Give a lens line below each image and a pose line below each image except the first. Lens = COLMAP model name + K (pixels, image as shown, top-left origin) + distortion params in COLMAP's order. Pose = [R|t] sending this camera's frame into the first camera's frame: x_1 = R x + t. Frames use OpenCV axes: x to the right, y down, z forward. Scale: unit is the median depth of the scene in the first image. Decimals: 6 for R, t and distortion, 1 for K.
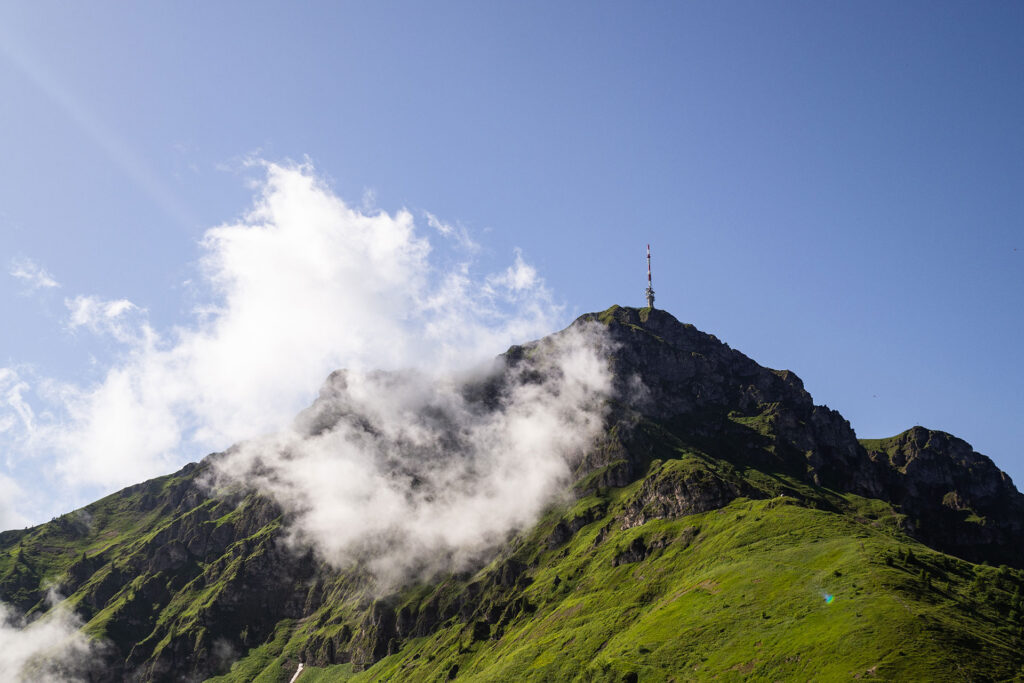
lens RADIAL K [[1015.3, 0, 512.0], [0, 1015.3, 341.5], [0, 0, 1]] dist [-0.000649, 0.006938]
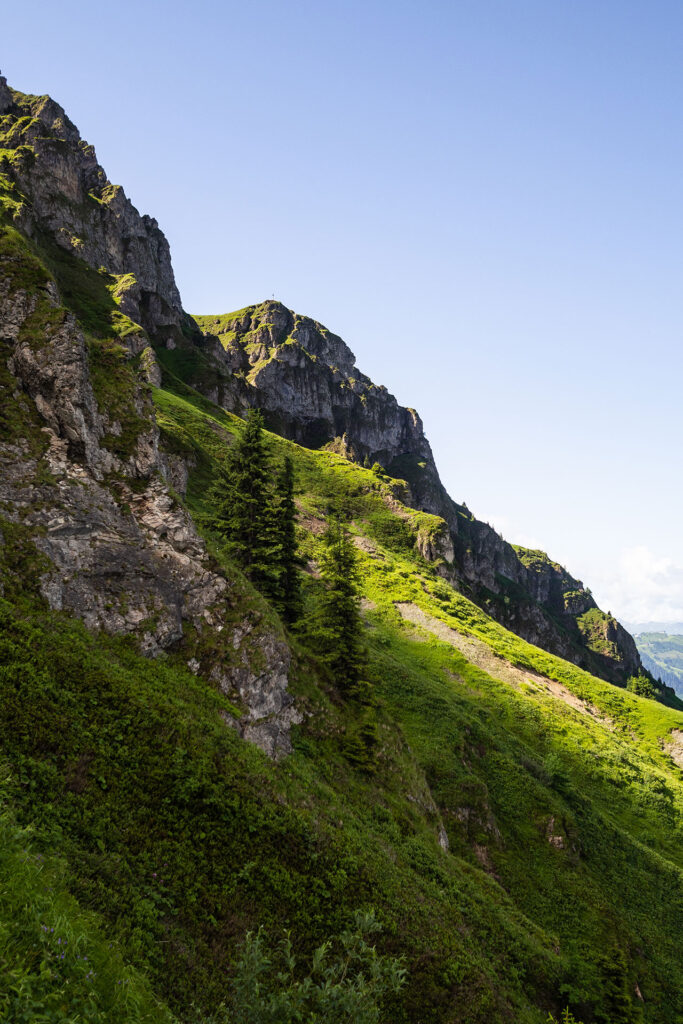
lens RADIAL K [[1015.3, 0, 341.5], [0, 1015.3, 512.0], [0, 0, 1]] dist [-0.000649, 0.006938]
pose [[0.803017, 0.060941, 0.592832, 0.136886], [-0.207215, 0.961241, 0.181870, 0.089257], [-0.558771, -0.268889, 0.784521, 0.577058]]
